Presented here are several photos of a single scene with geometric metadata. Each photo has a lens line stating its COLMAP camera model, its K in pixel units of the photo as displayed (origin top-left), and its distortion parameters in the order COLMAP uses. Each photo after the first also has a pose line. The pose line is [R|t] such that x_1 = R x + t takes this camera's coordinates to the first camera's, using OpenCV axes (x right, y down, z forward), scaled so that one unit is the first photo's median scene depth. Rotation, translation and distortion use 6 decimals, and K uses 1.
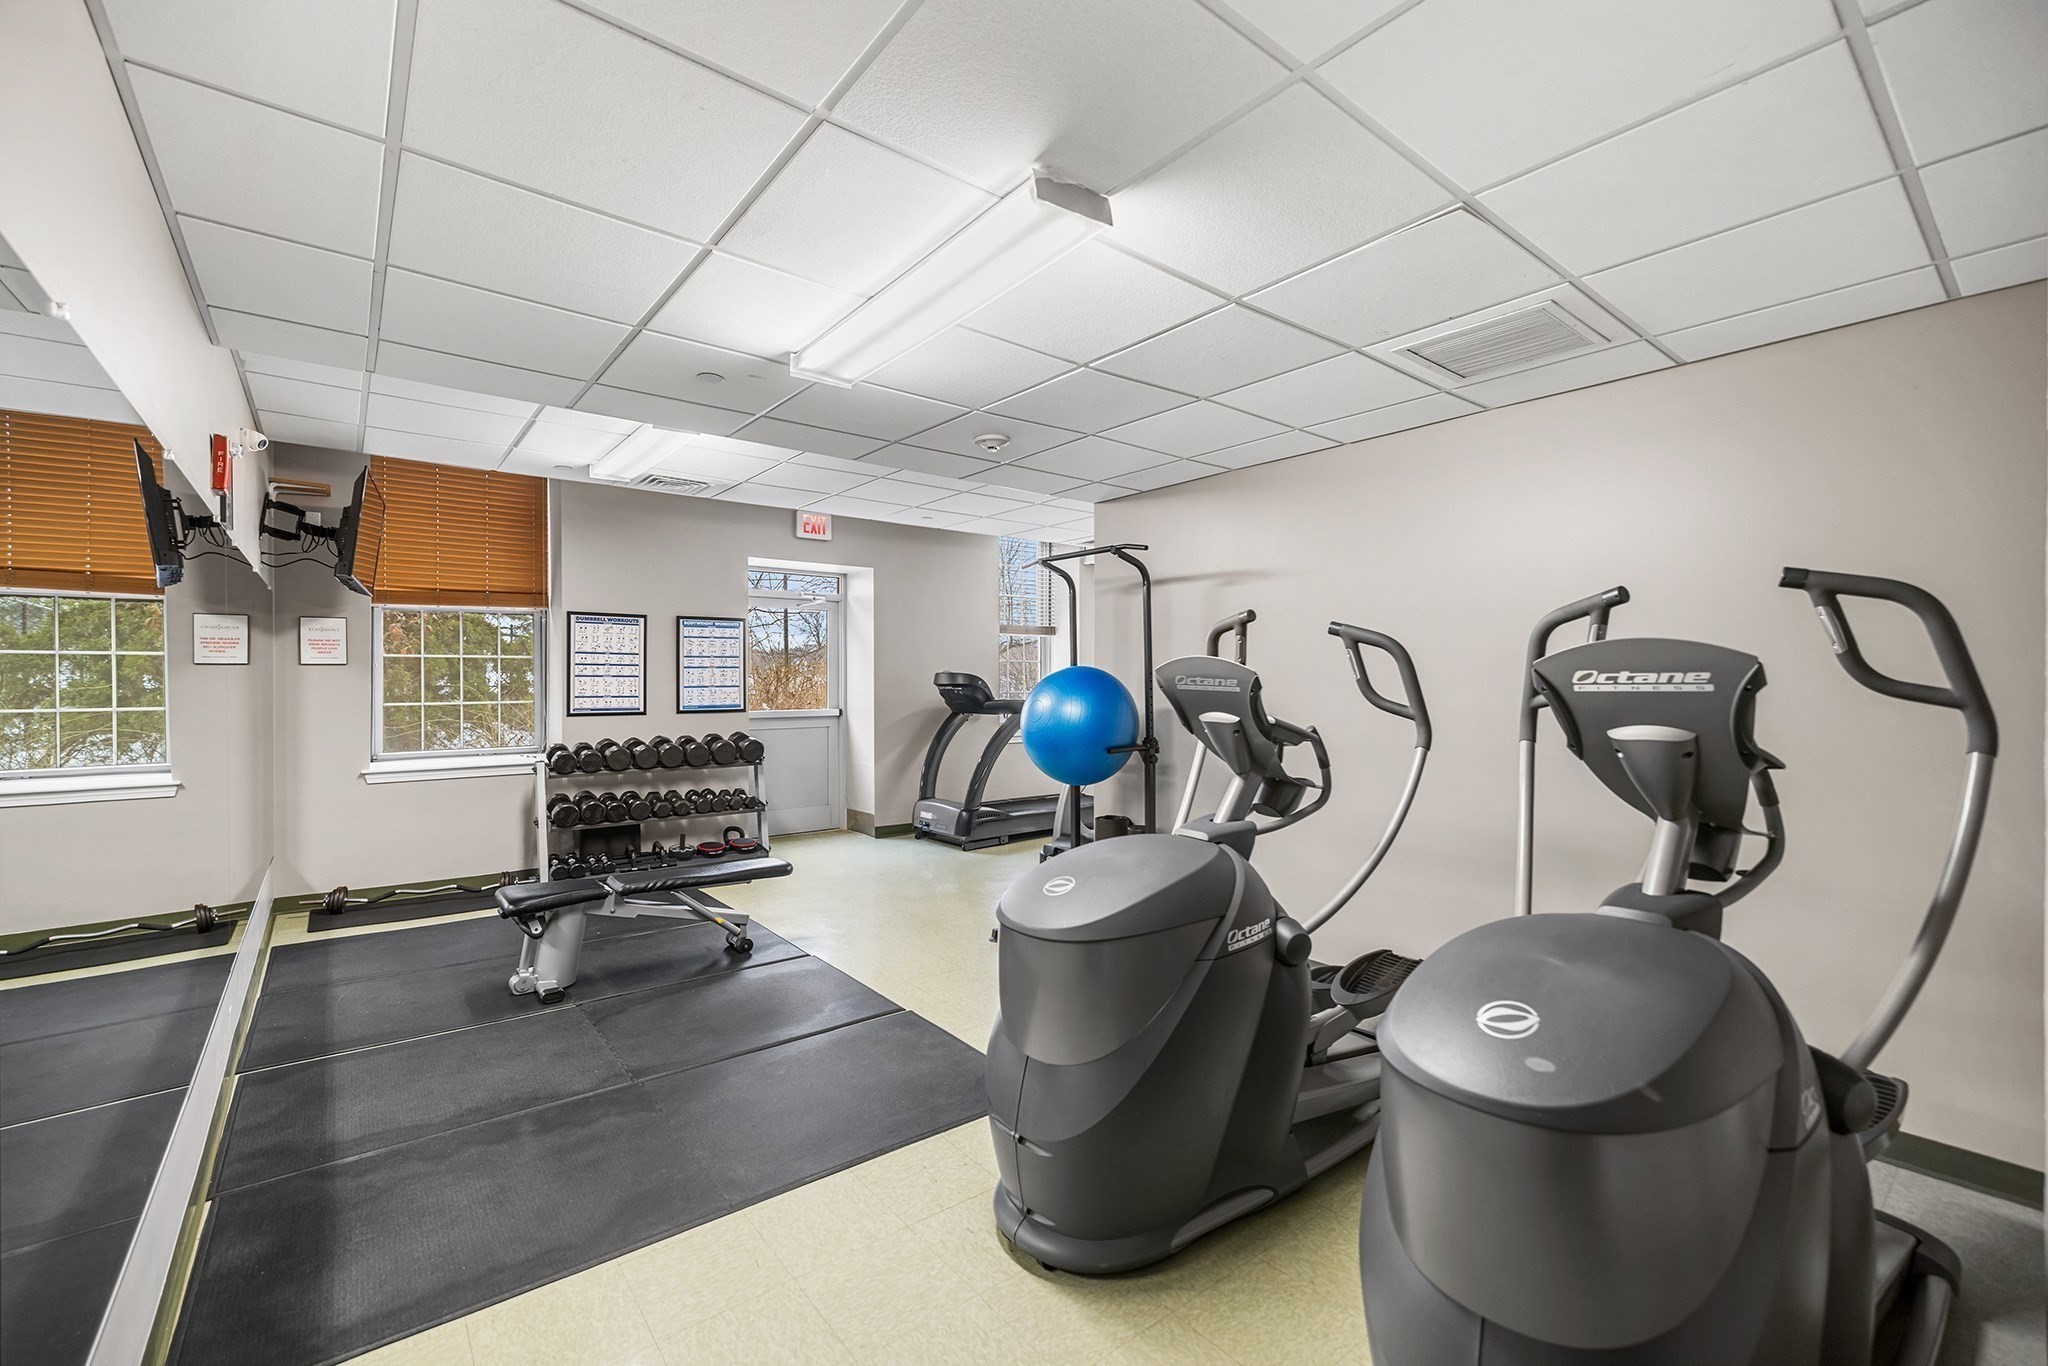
lens RADIAL K [[862.5, 0, 1024.9], [0, 862.5, 688.0], [0, 0, 1]] dist [-0.000279, -0.000022]
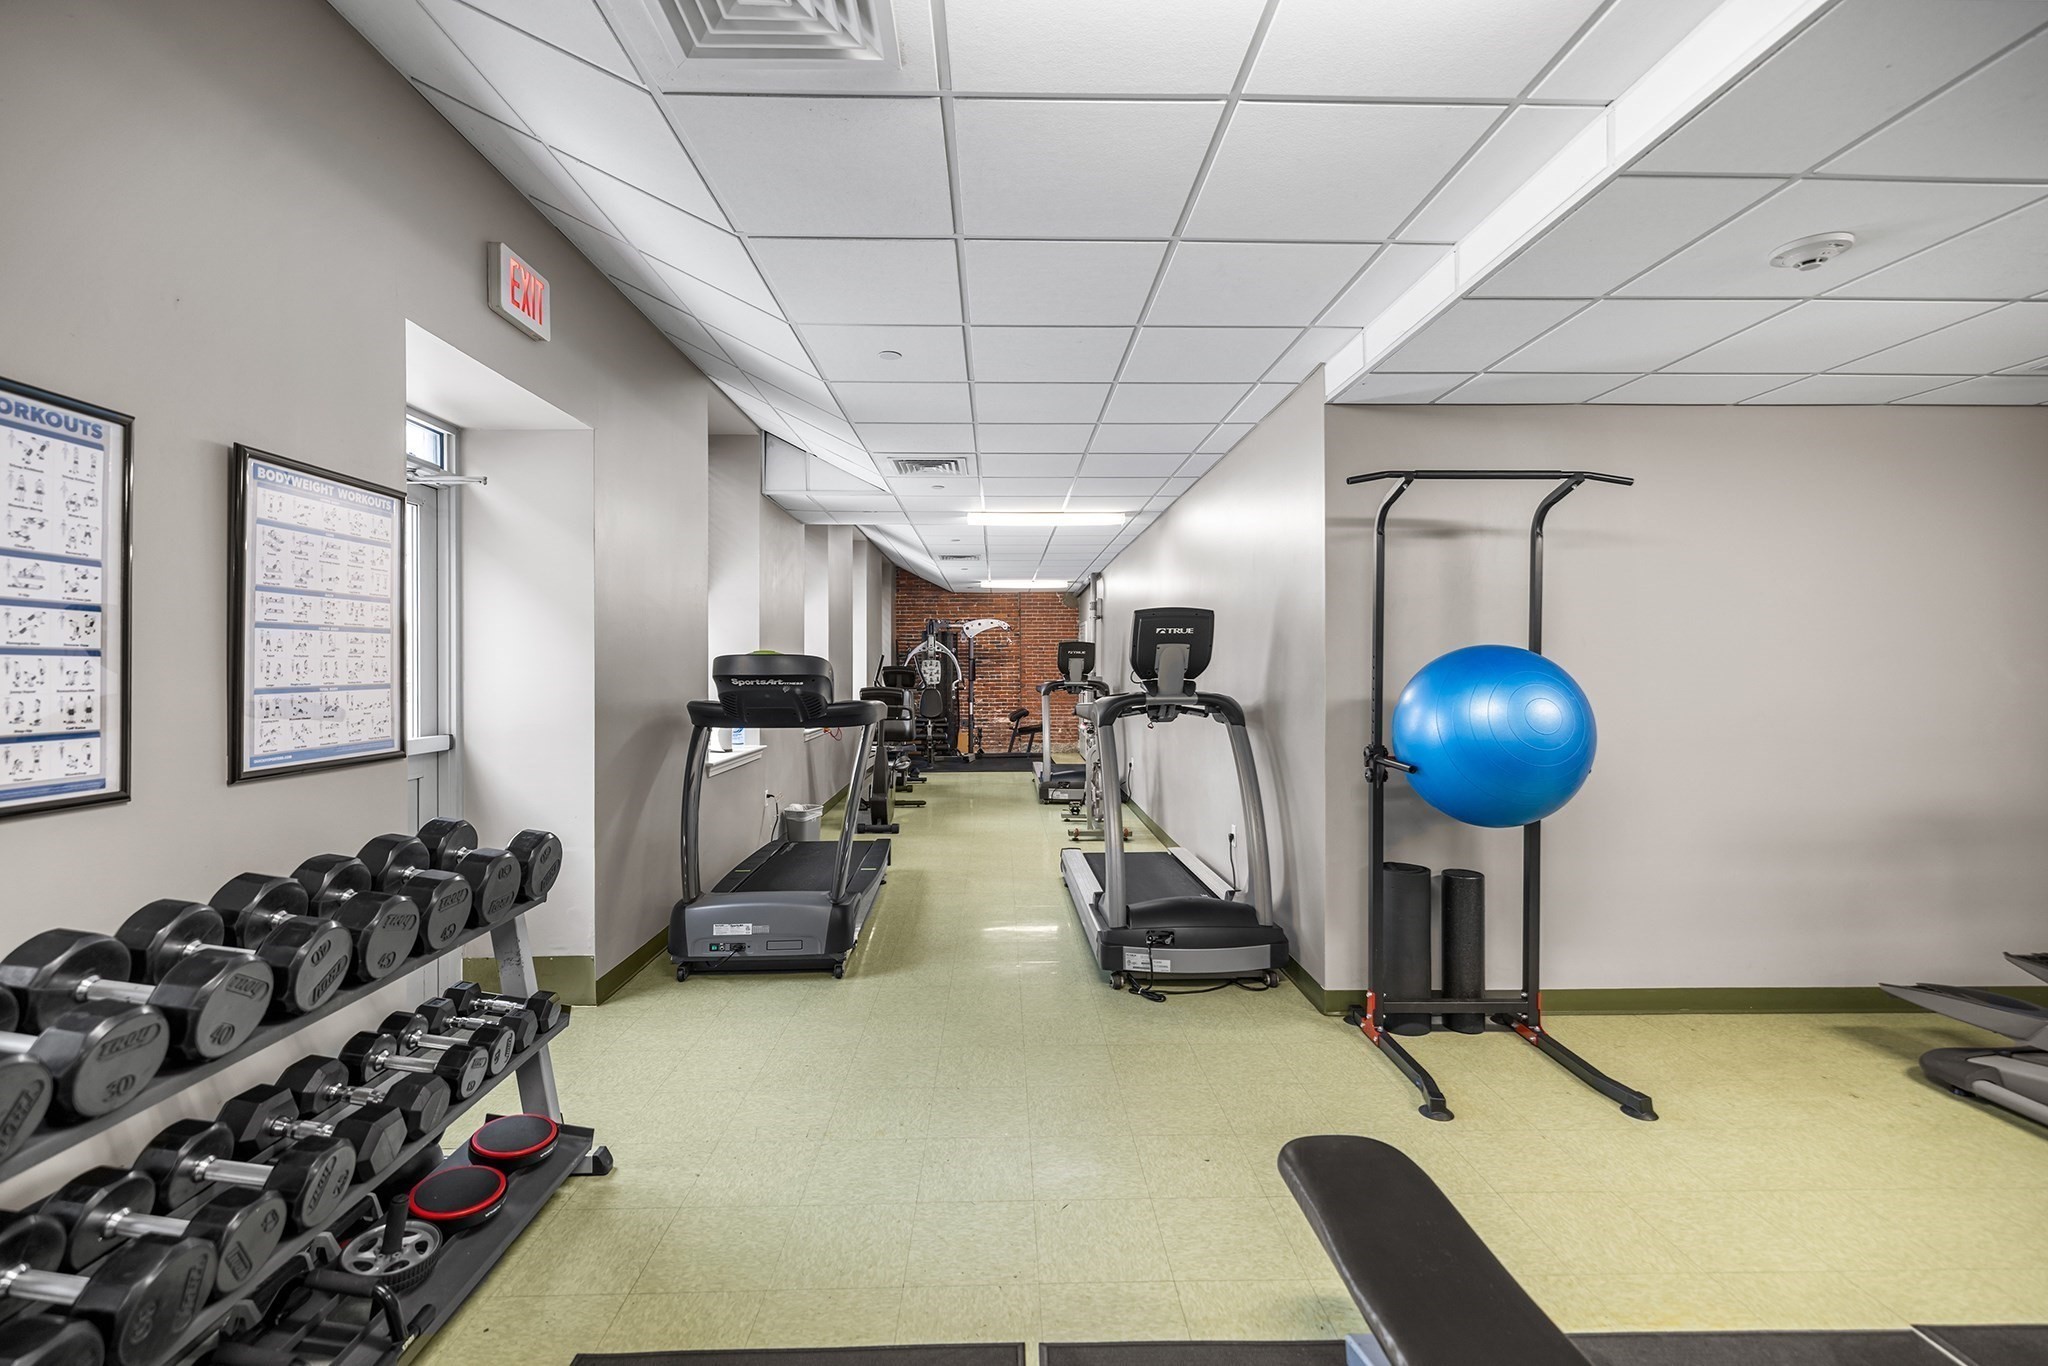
lens RADIAL K [[862.5, 0, 1019.6], [0, 862.5, 672.3], [0, 0, 1]] dist [-0.000279, -0.000022]
pose [[0.607665, -0.002236, 0.794190, -0.483544], [0.003847, 0.999993, -0.000127, -0.006750], [-0.794184, 0.003132, 0.607669, 0.634009]]
